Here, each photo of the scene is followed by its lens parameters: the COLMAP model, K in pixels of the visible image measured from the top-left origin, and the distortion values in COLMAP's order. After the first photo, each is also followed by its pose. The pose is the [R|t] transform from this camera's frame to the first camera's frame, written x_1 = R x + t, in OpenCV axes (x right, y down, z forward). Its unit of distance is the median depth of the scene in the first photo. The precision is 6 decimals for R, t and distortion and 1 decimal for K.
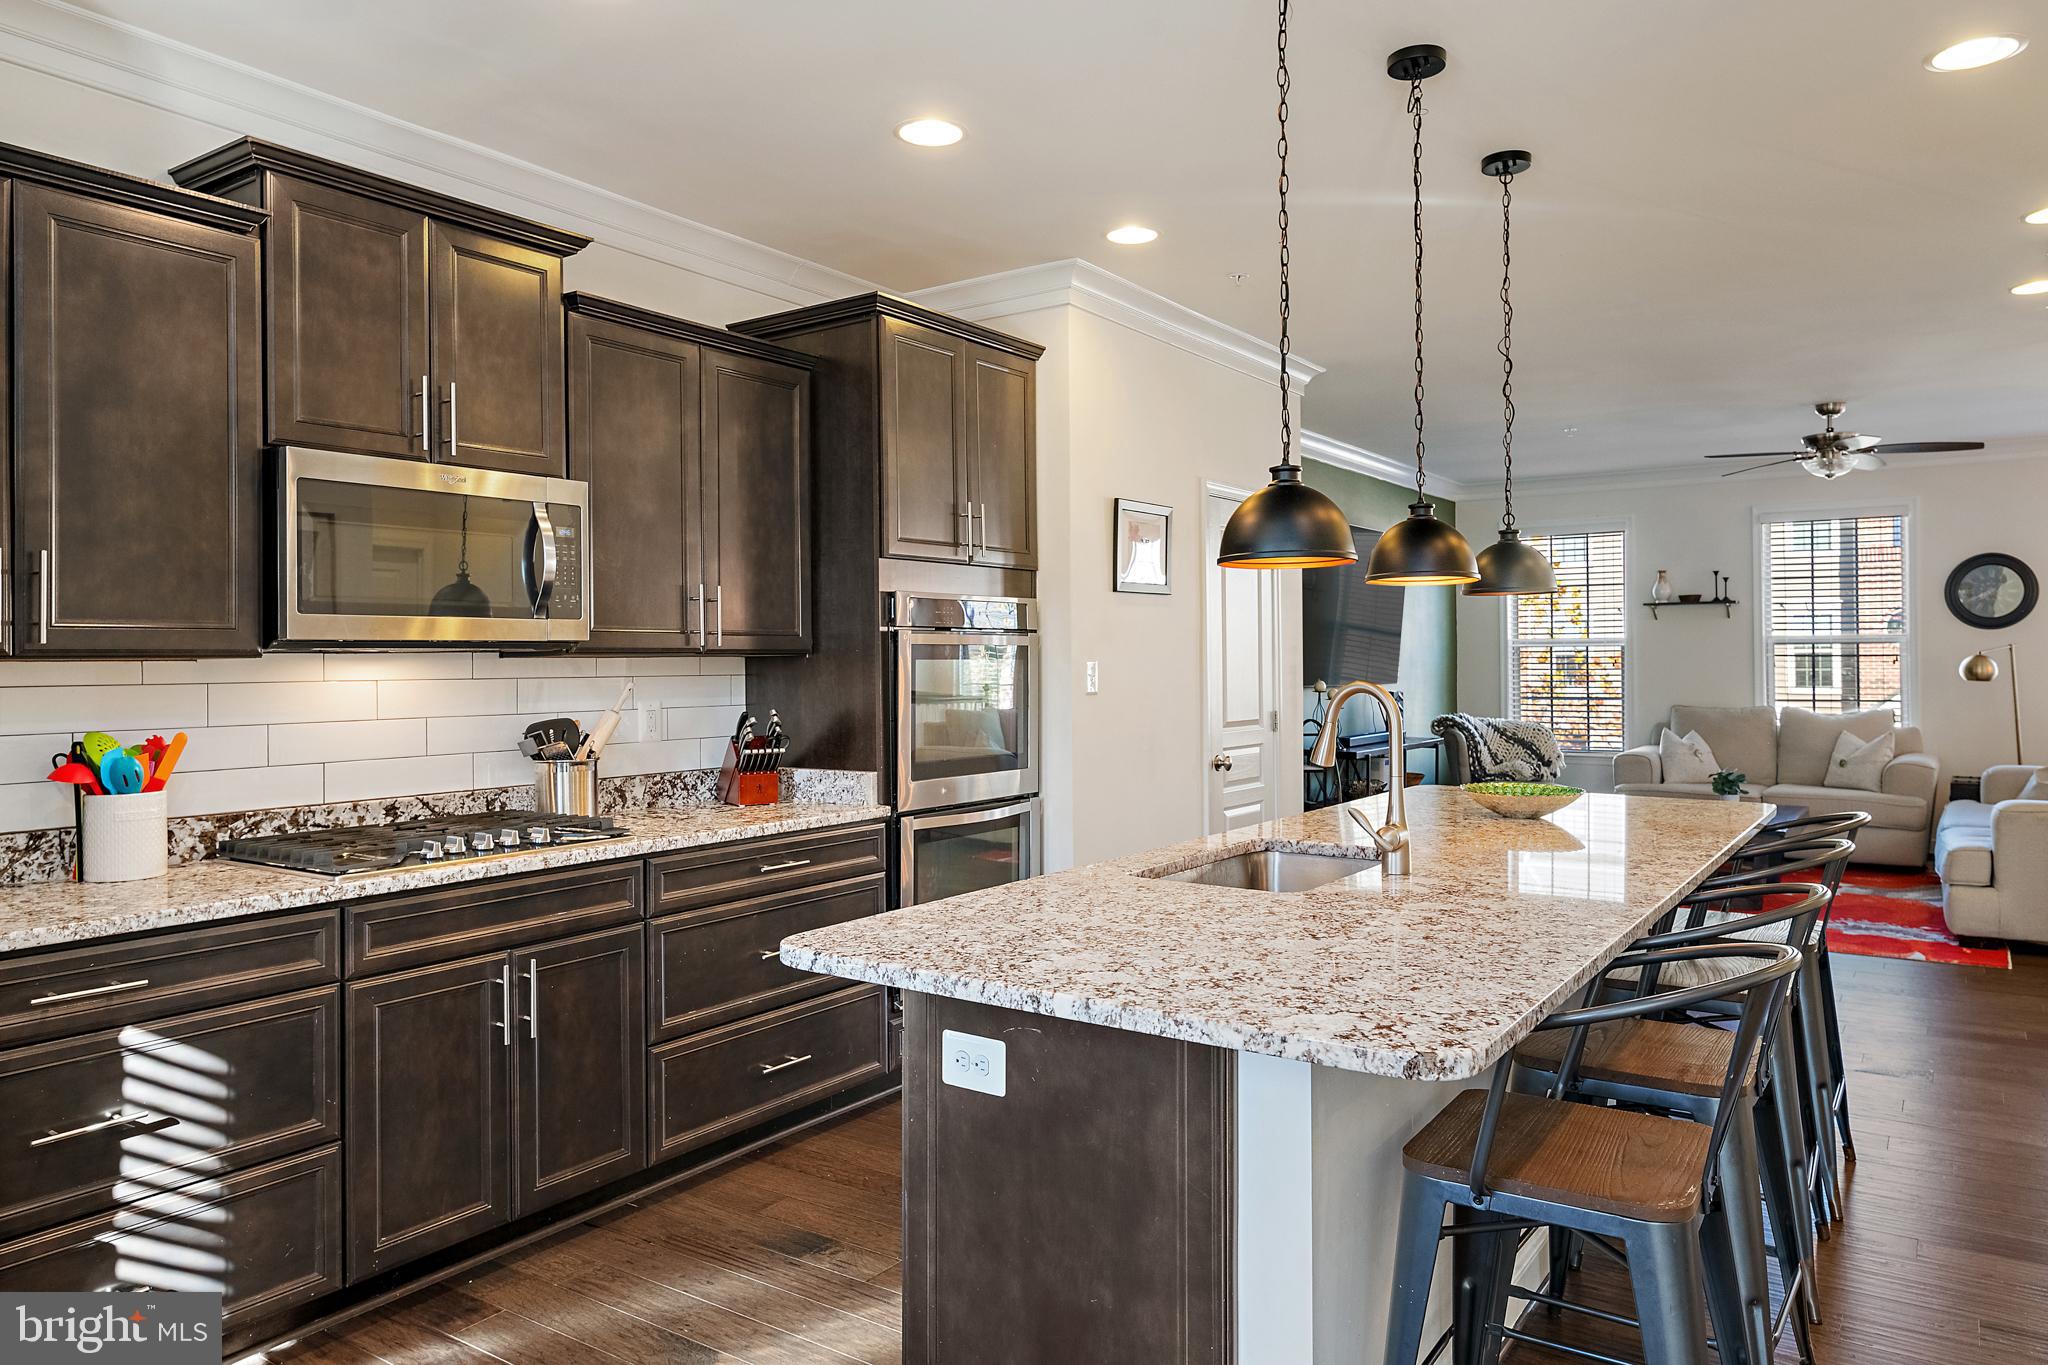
lens RADIAL K [[1347.3, 0, 1031.9], [0, 1347.3, 651.4], [0, 0, 1]] dist [0.008711, 0.000564]
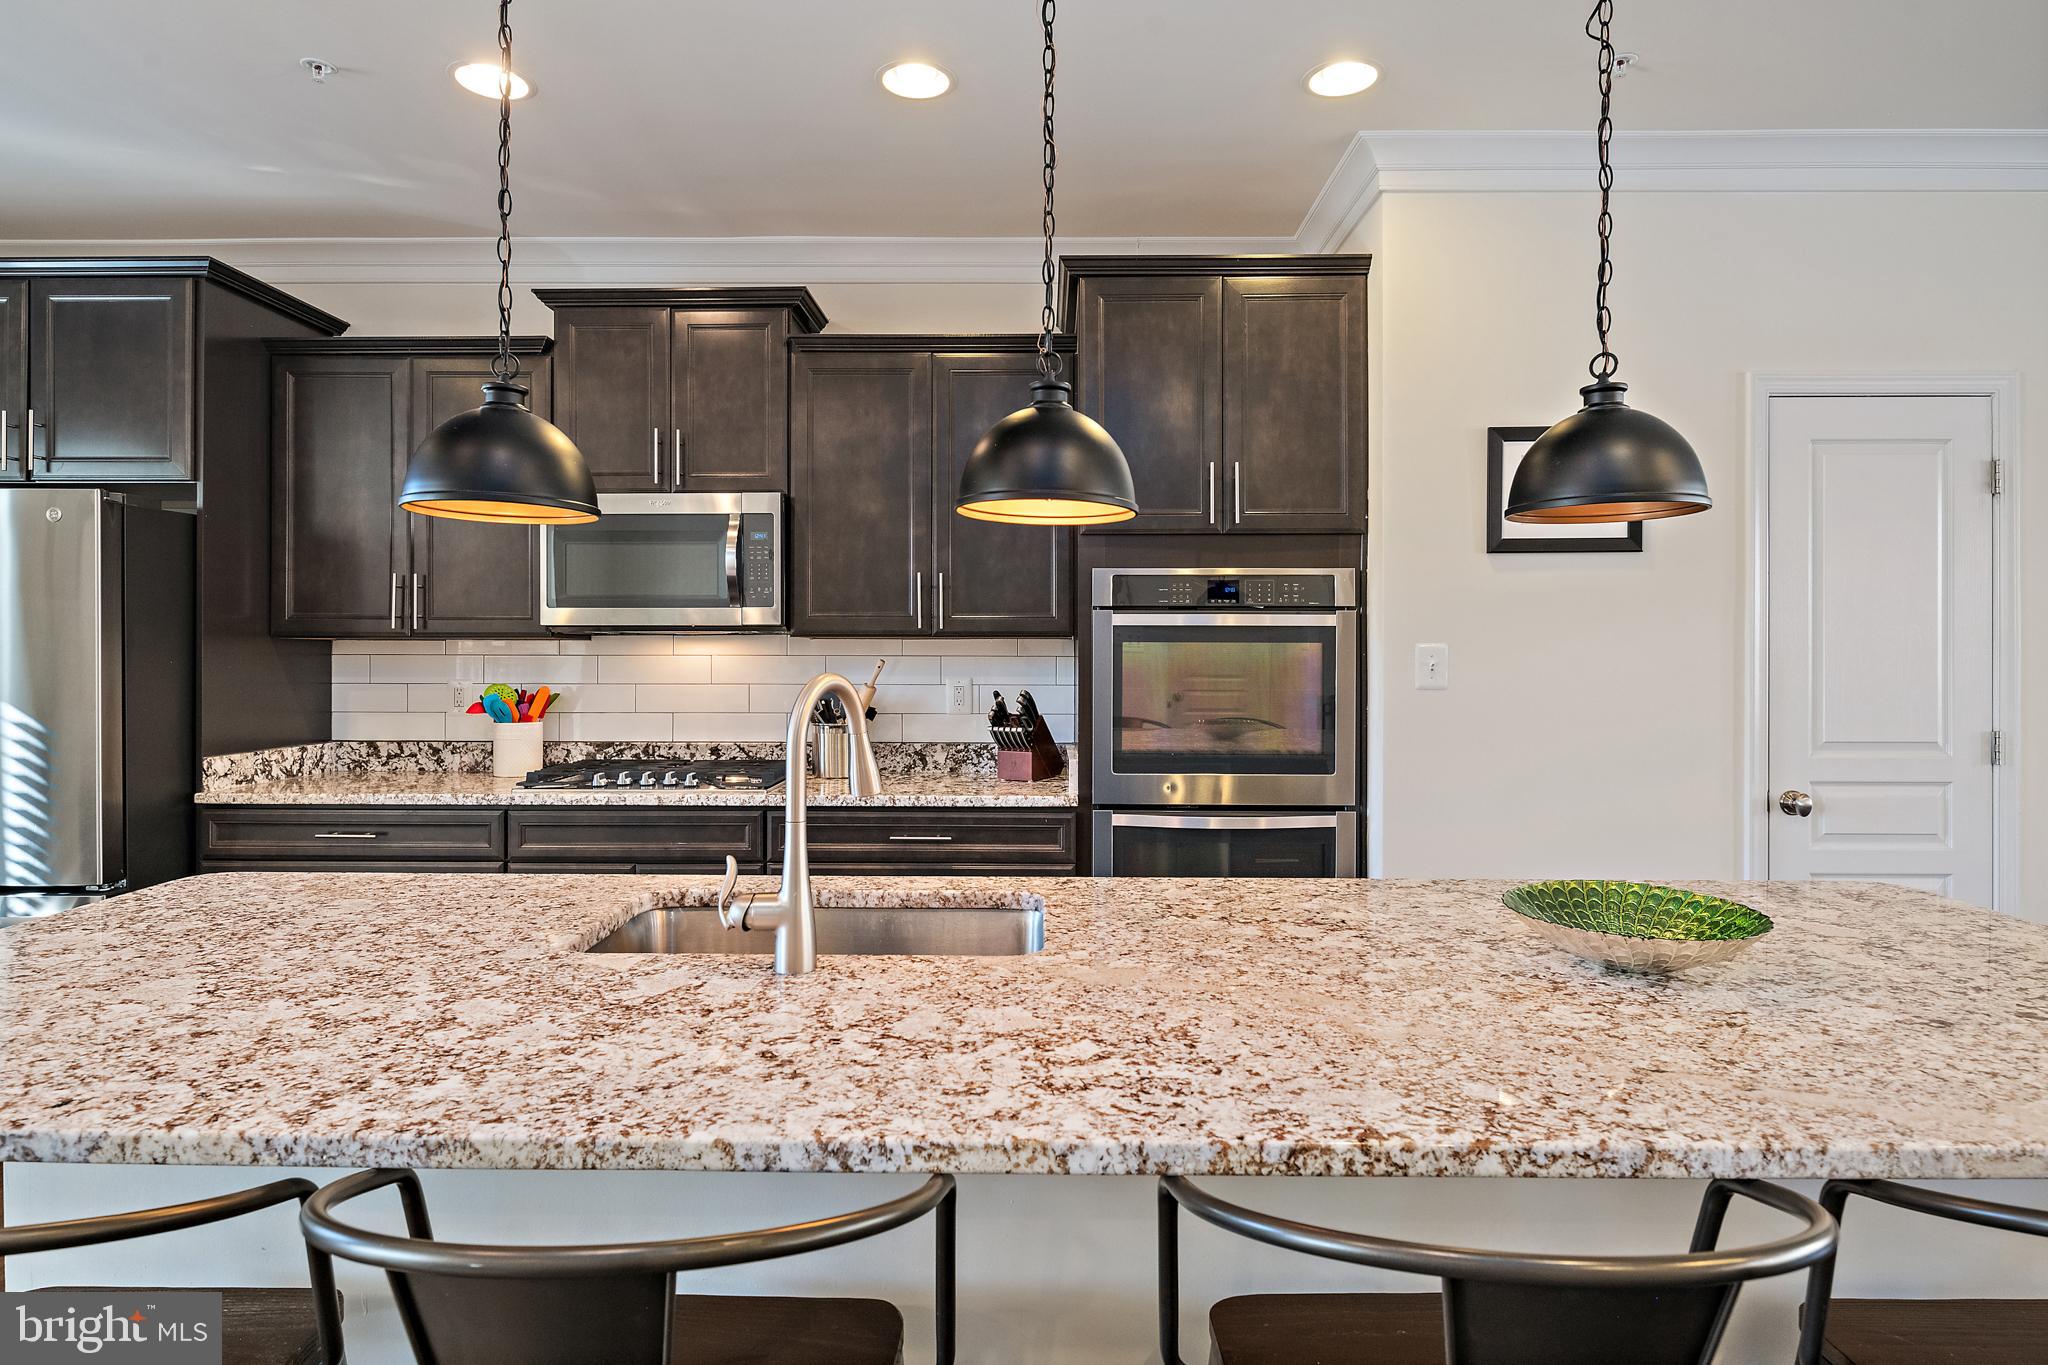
lens RADIAL K [[1100.8, 0, 1025.8], [0, 1100.8, 646.5], [0, 0, 1]] dist [0.003958, -0.008362]
pose [[0.557913, 0.006149, -0.829877, 0.606917], [-0.000477, 0.999975, 0.007089, 0.004788], [0.829899, -0.003559, 0.557902, 0.632996]]
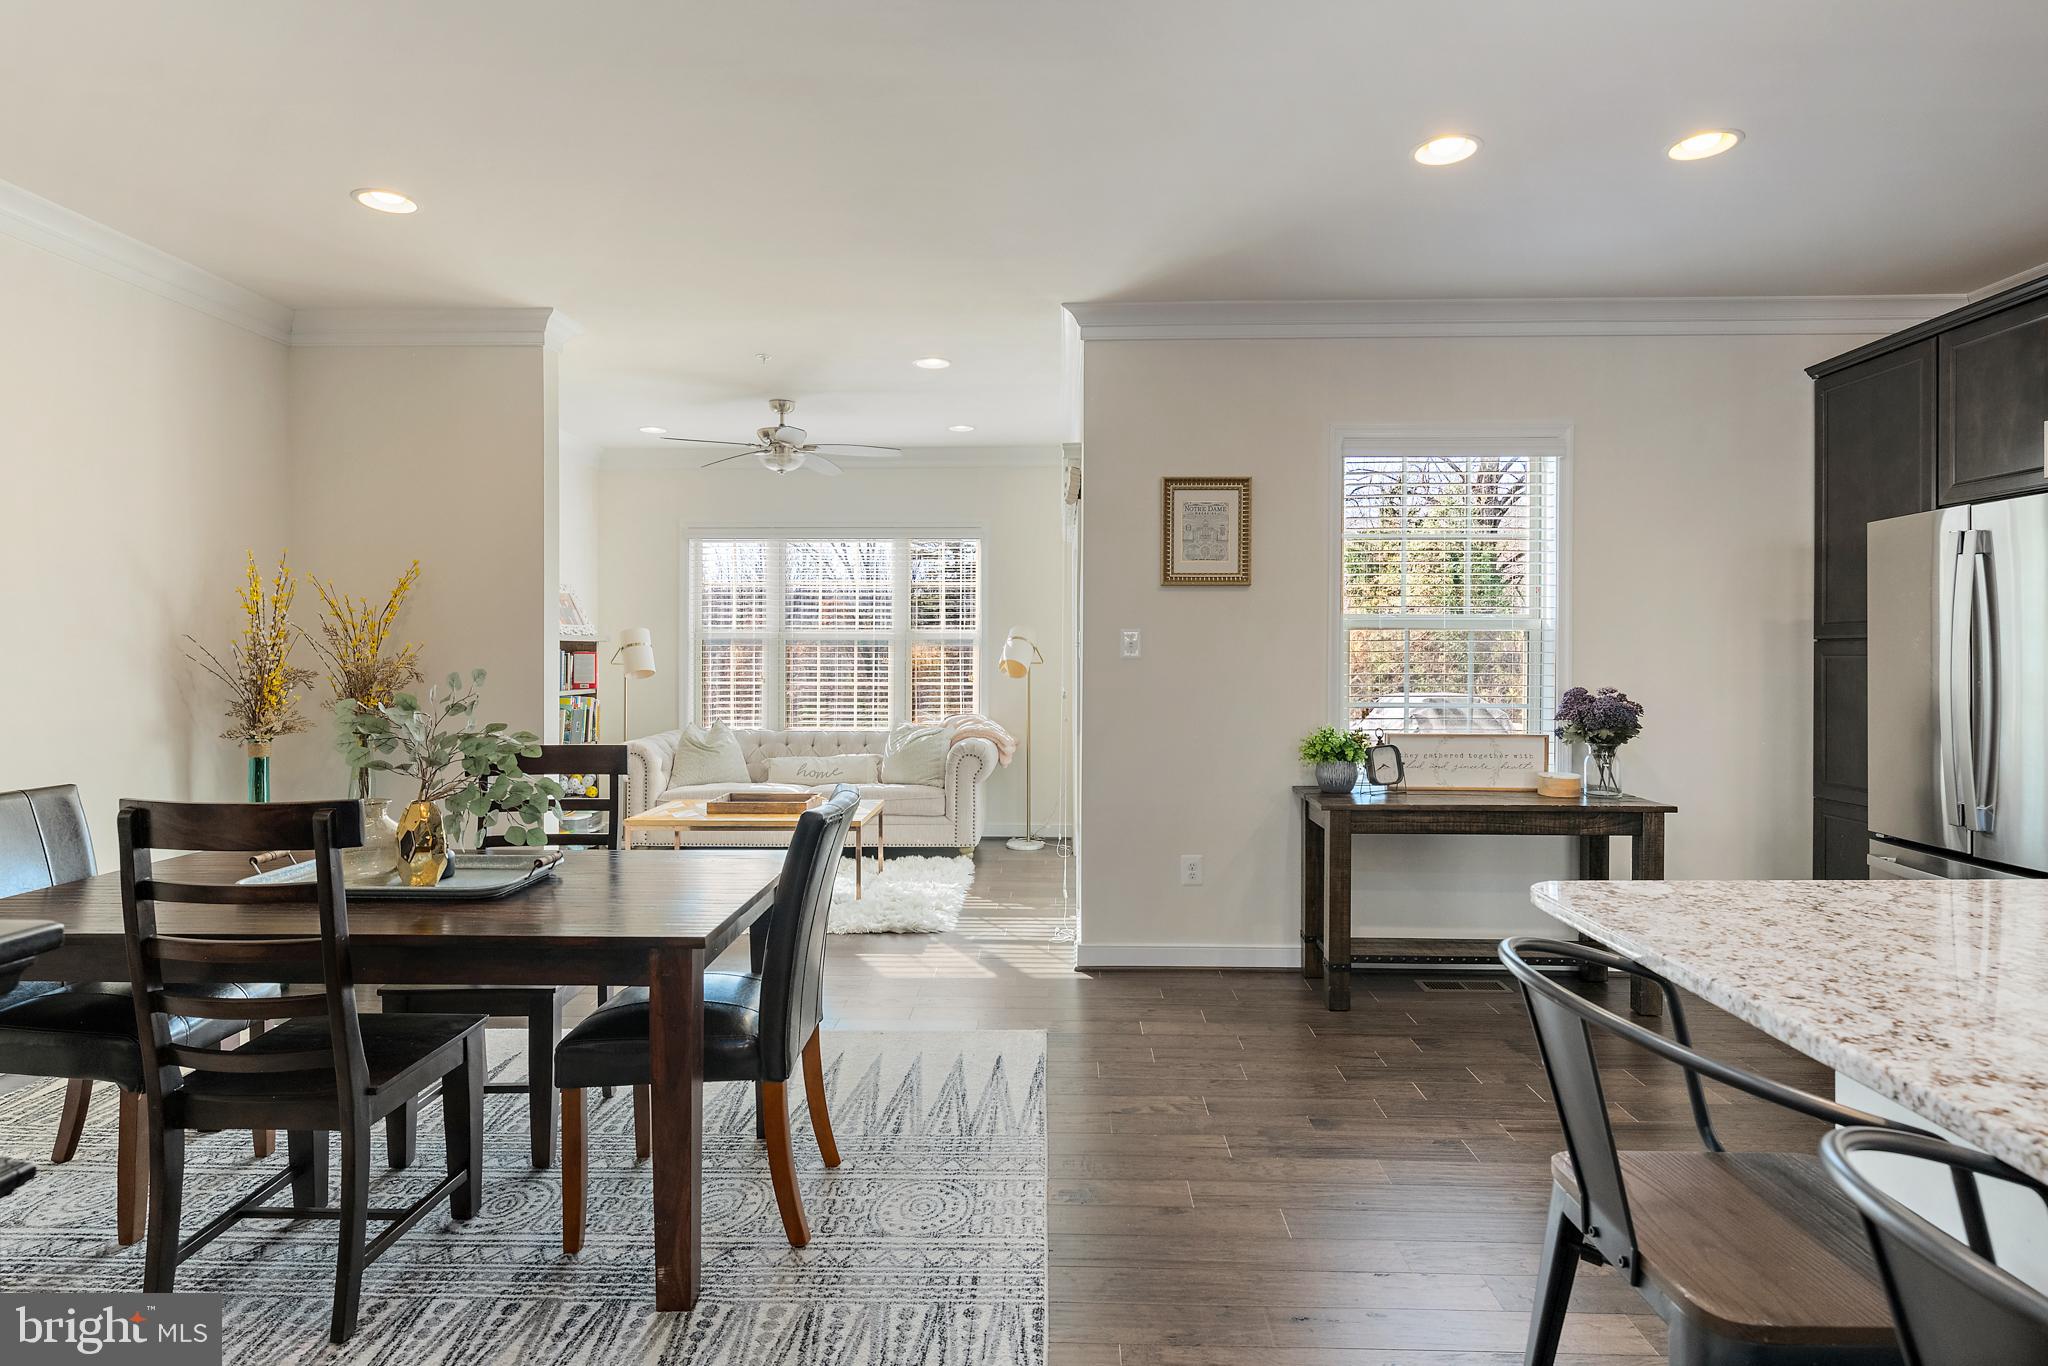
lens RADIAL K [[1056.5, 0, 1027.0], [0, 1056.5, 652.5], [0, 0, 1]] dist [-0.002811, -0.001029]
pose [[-0.843634, 0.006142, -0.536884, 0.622558], [0.010683, 0.999929, -0.005347, 0.013184], [0.536813, -0.010246, -0.843639, 0.735890]]
